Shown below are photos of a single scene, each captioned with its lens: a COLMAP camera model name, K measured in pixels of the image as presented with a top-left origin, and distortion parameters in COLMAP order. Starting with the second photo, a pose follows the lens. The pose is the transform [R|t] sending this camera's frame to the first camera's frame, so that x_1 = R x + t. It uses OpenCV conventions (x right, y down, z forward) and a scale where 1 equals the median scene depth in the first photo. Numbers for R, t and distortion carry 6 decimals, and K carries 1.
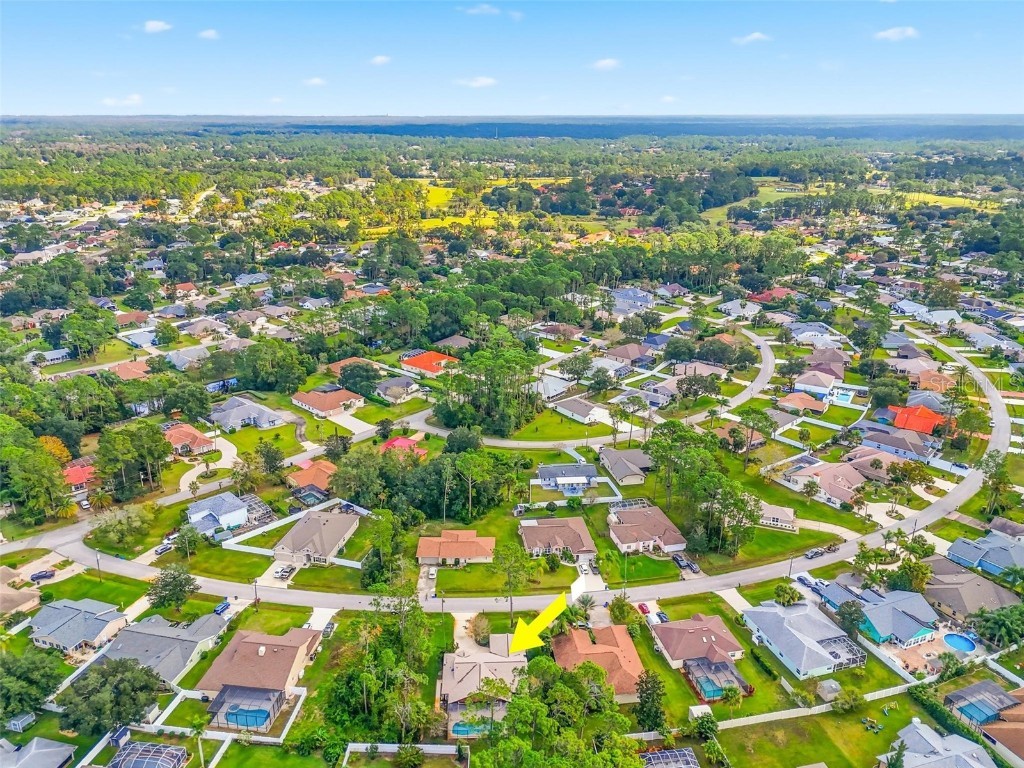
lens RADIAL K [[753.6, 0, 513.6], [0, 753.6, 384.6], [0, 0, 1]] dist [0.071991, -0.066719]
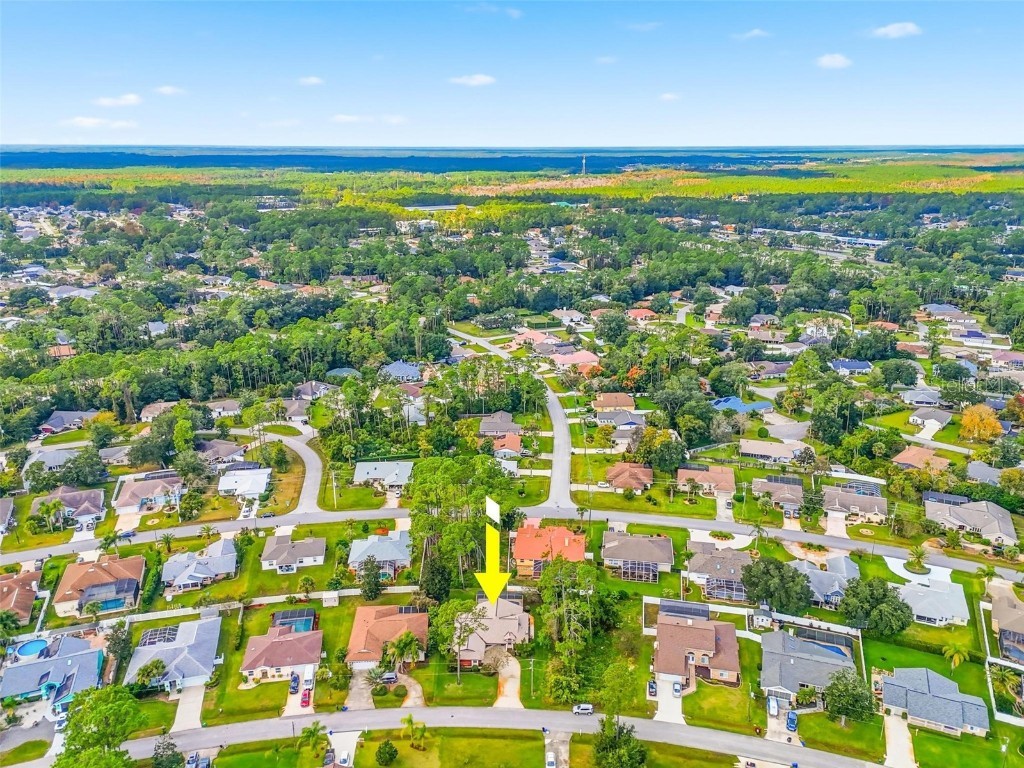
lens RADIAL K [[753.6, 0, 513.6], [0, 753.6, 384.6], [0, 0, 1]] dist [0.071991, -0.066719]
pose [[-0.997101, -0.031237, 0.069386, -0.111214], [0.017398, 0.794110, 0.607526, -0.496064], [-0.074077, 0.606971, -0.791264, 1.369423]]
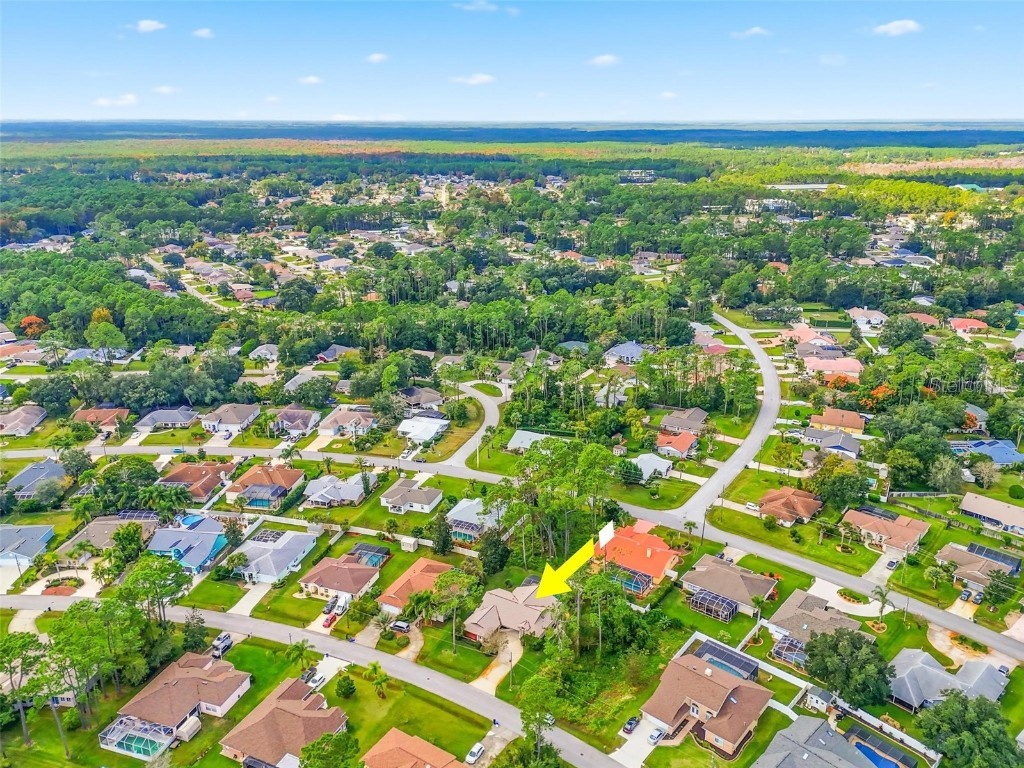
lens RADIAL K [[753.6, 0, 513.6], [0, 753.6, 384.6], [0, 0, 1]] dist [0.071991, -0.066719]
pose [[-0.839827, -0.187852, 0.509315, -0.446161], [0.177555, 0.791560, 0.584729, -0.456286], [-0.512996, 0.581502, -0.631420, 1.240498]]
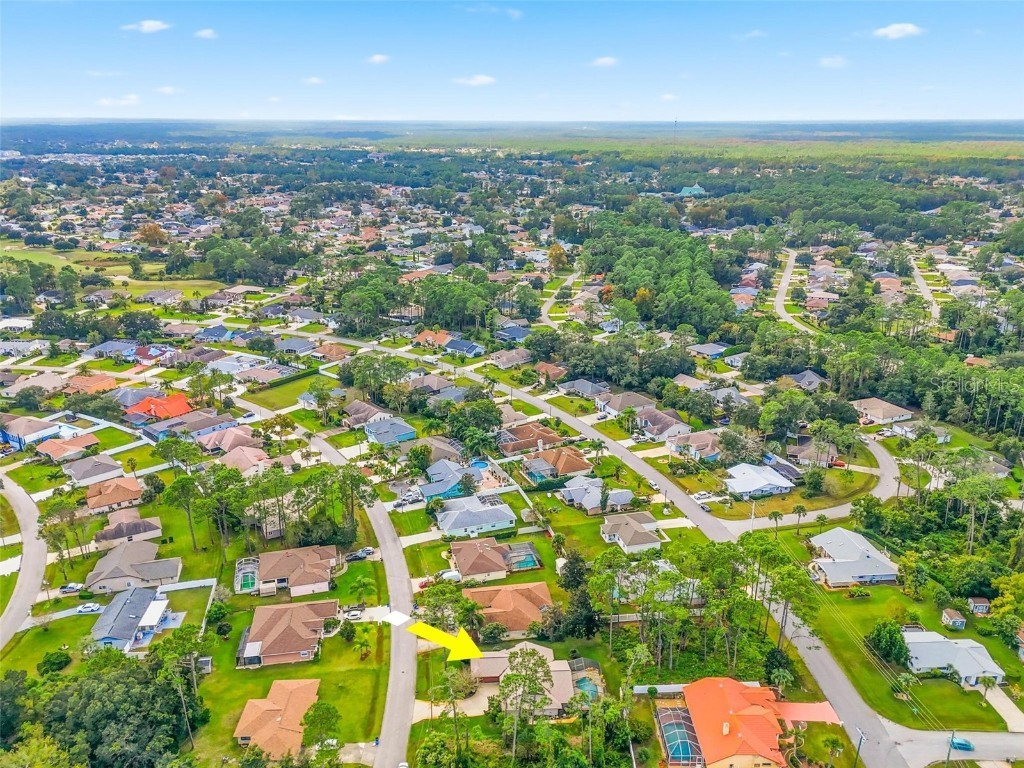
lens RADIAL K [[753.6, 0, 513.6], [0, 753.6, 384.6], [0, 0, 1]] dist [0.071991, -0.066719]
pose [[-0.019322, -0.337041, 0.941292, -0.688536], [0.337707, 0.883936, 0.323436, -0.237976], [-0.941053, 0.324131, 0.096742, 0.648099]]
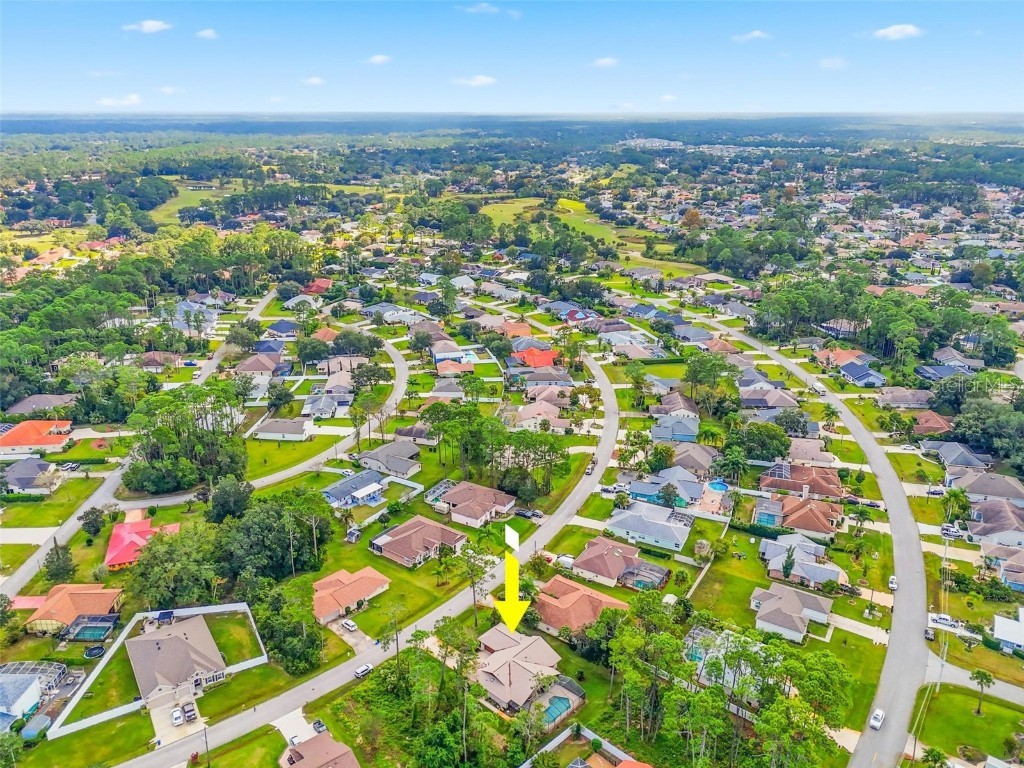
lens RADIAL K [[753.6, 0, 513.6], [0, 753.6, 384.6], [0, 0, 1]] dist [0.071991, -0.066719]
pose [[0.699477, -0.247551, 0.670411, -0.505421], [0.244741, 0.964342, 0.100734, -0.069163], [-0.671442, 0.093616, 0.735120, 0.180885]]
